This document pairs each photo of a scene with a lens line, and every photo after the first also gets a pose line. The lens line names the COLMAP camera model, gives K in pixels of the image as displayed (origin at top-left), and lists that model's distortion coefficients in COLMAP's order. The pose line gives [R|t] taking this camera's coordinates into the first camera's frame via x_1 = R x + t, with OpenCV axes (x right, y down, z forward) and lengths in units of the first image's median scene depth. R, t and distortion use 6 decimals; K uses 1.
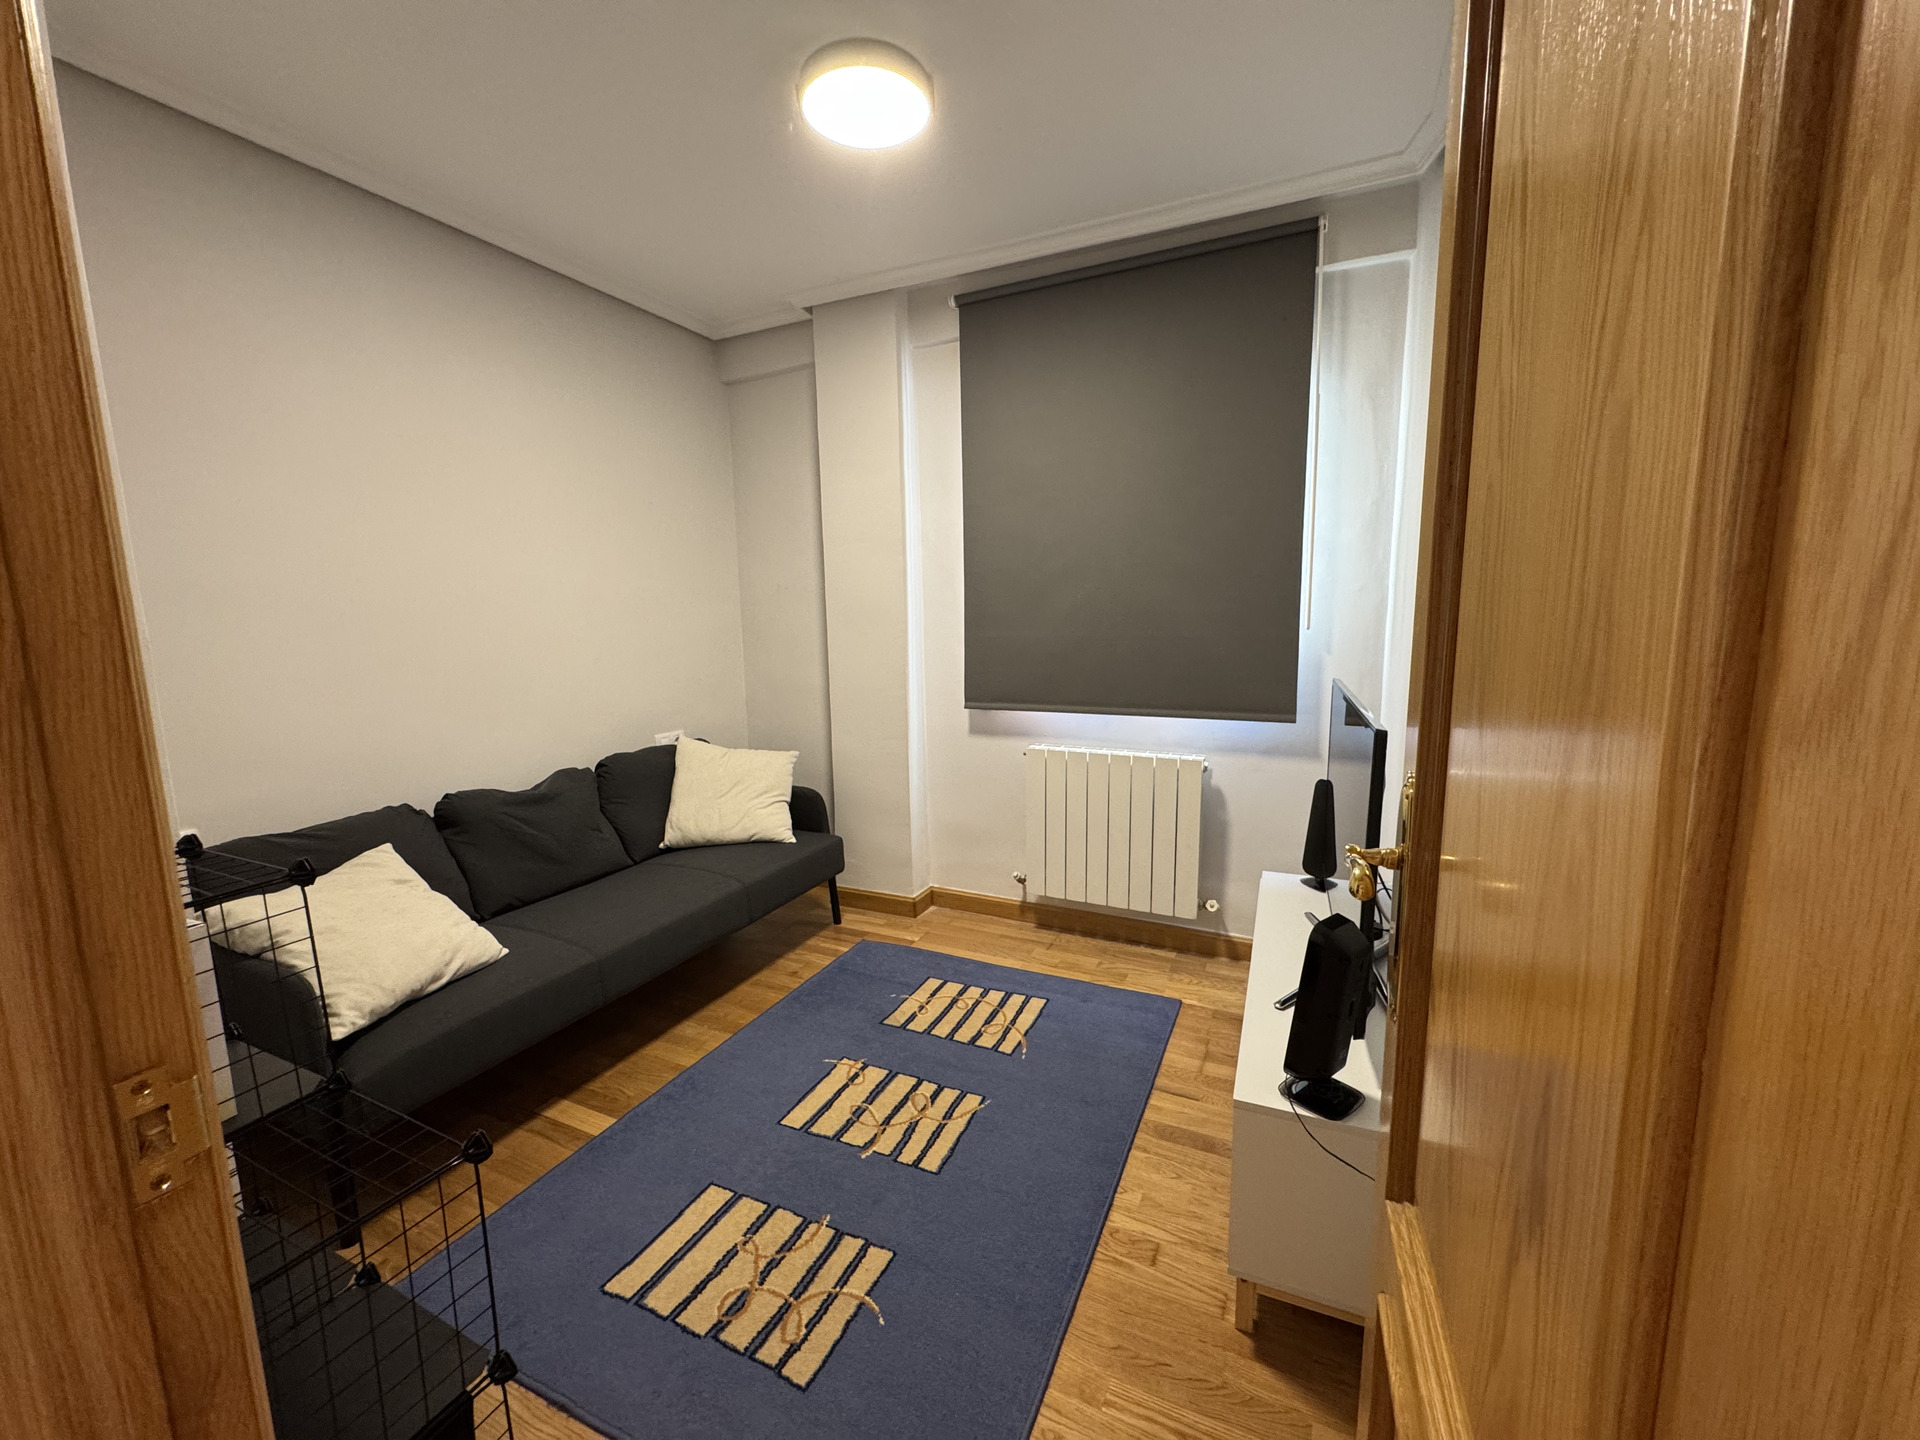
lens RADIAL K [[768.8, 0, 955.3], [0, 768.8, 726.3], [0, 0, 1]] dist [-0.005419, 0.001459]
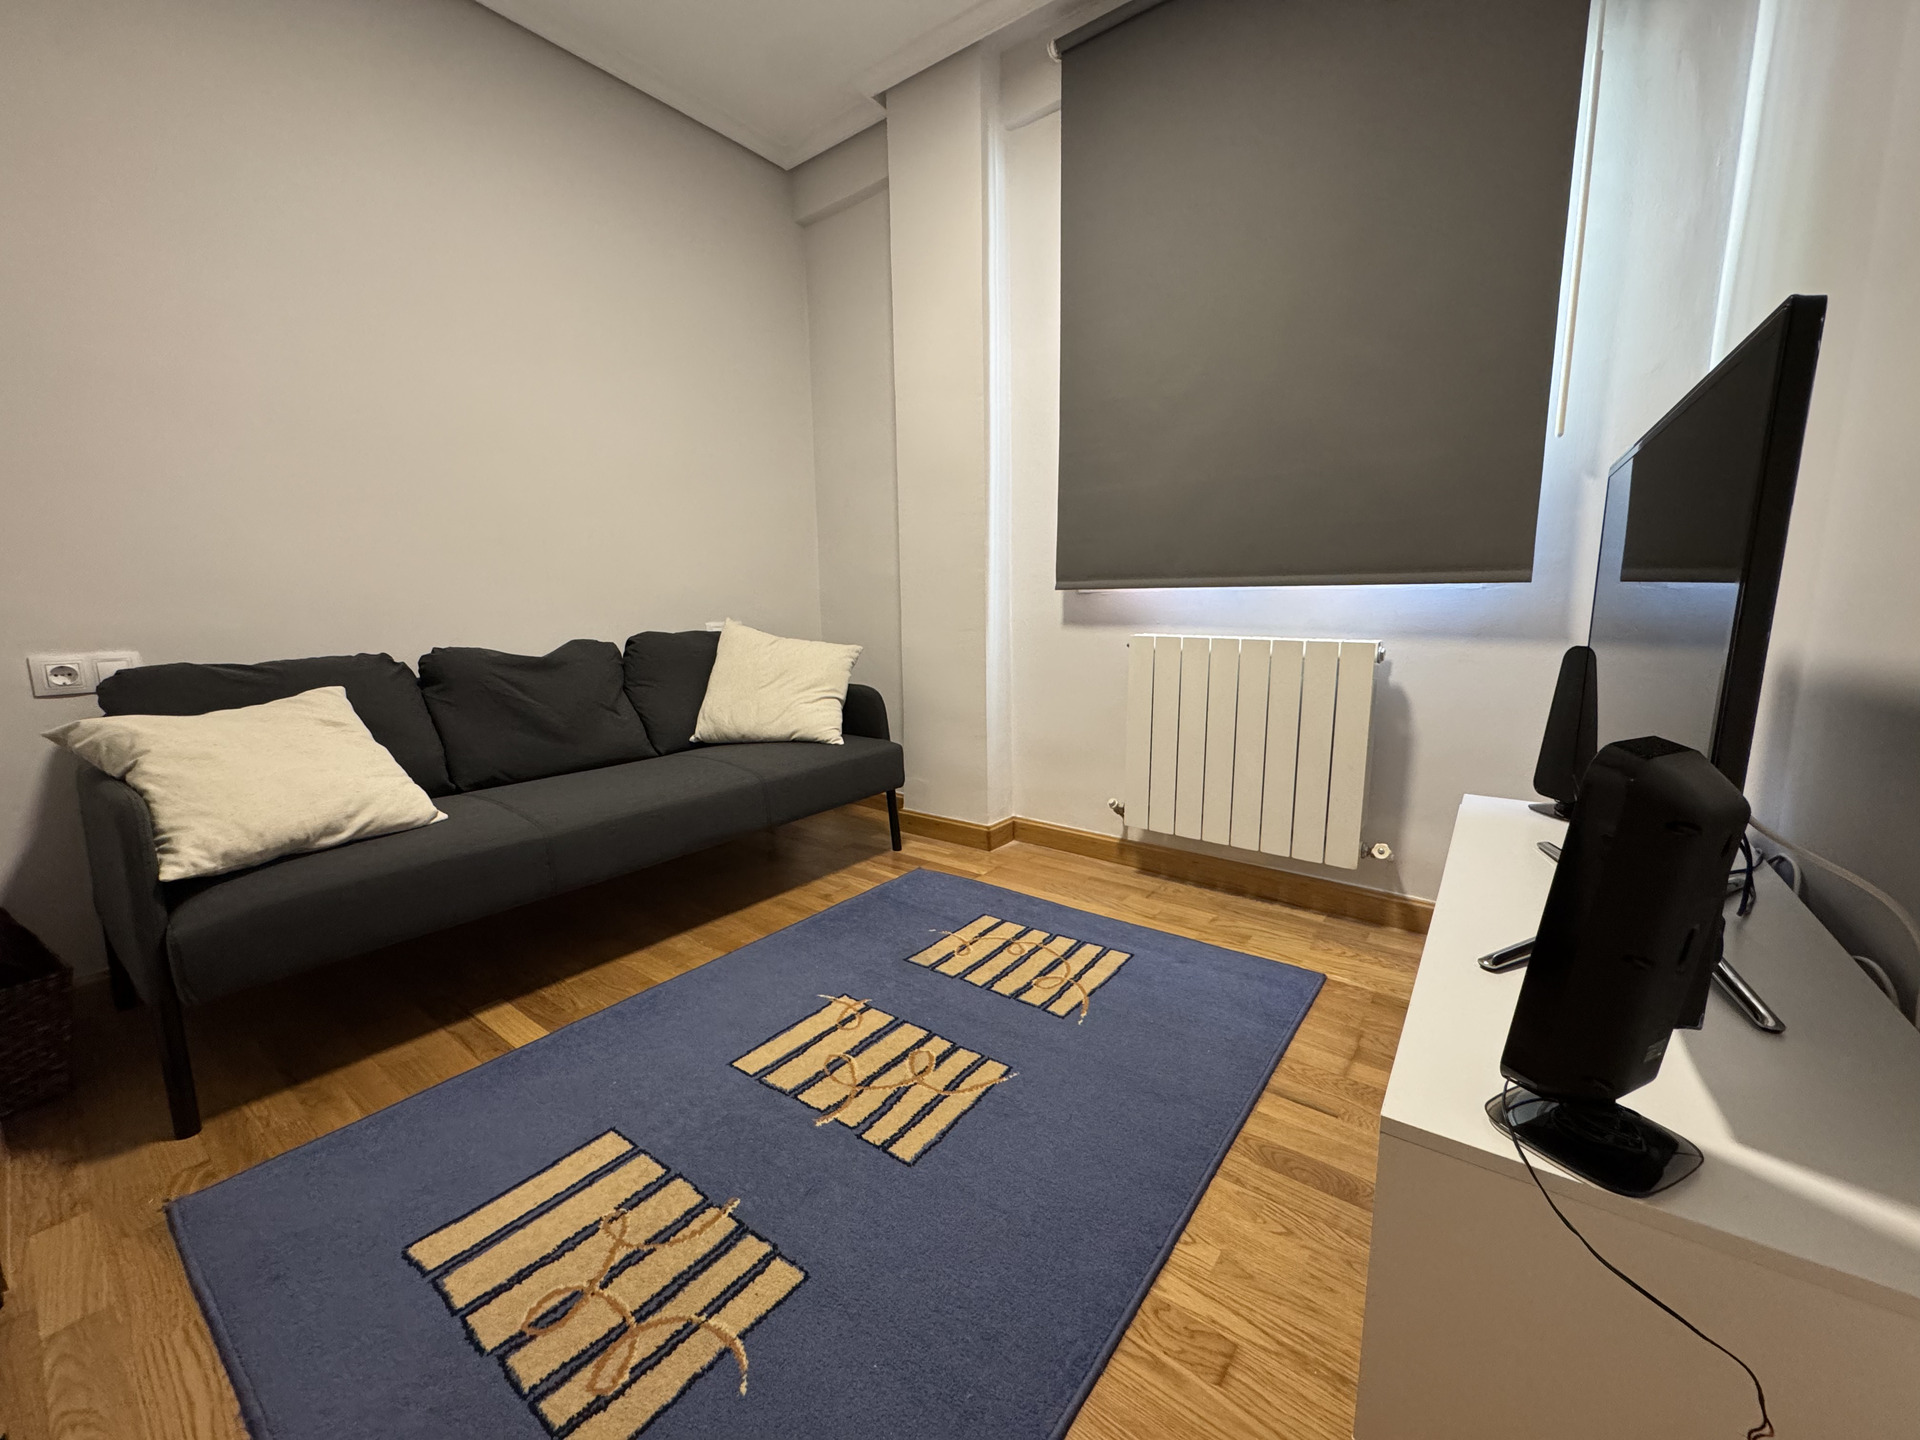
lens RADIAL K [[768.8, 0, 951.8], [0, 768.8, 722.6], [0, 0, 1]] dist [-0.005419, 0.001459]
pose [[0.977053, 0.040437, -0.209123, 0.105604], [-0.036255, 0.999059, 0.023796, 0.131794], [0.209889, -0.015668, 0.977600, 0.264736]]
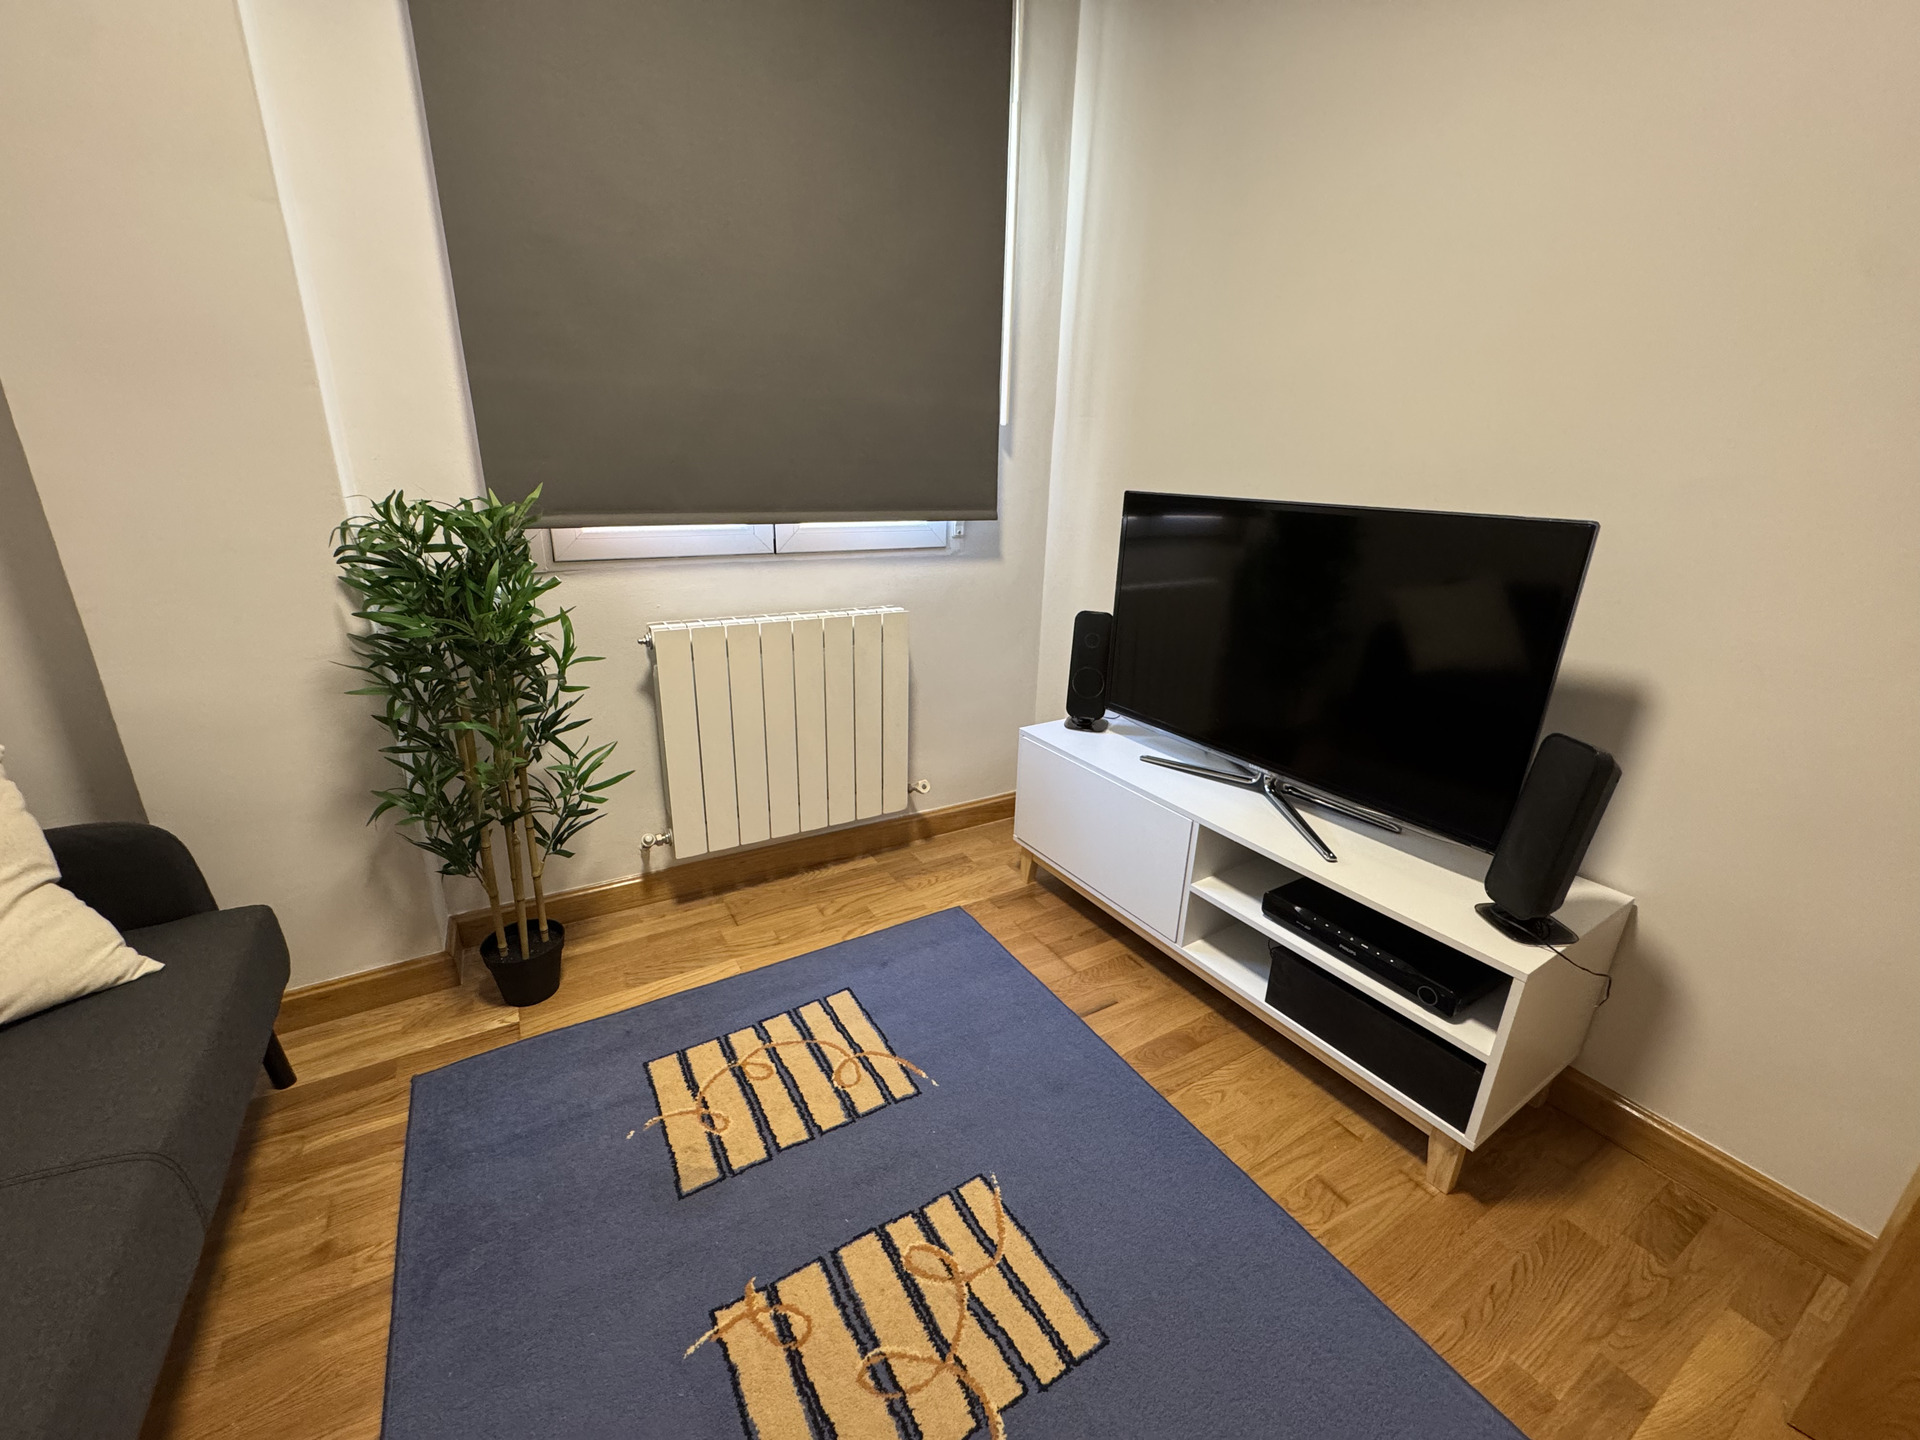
lens RADIAL K [[768.8, 0, 958.3], [0, 768.8, 724.7], [0, 0, 1]] dist [-0.005419, 0.001459]
pose [[0.557040, -0.243885, 0.793868, -0.335665], [0.101109, 0.968713, 0.226654, -0.016189], [-0.824308, -0.045988, 0.564271, 0.597038]]
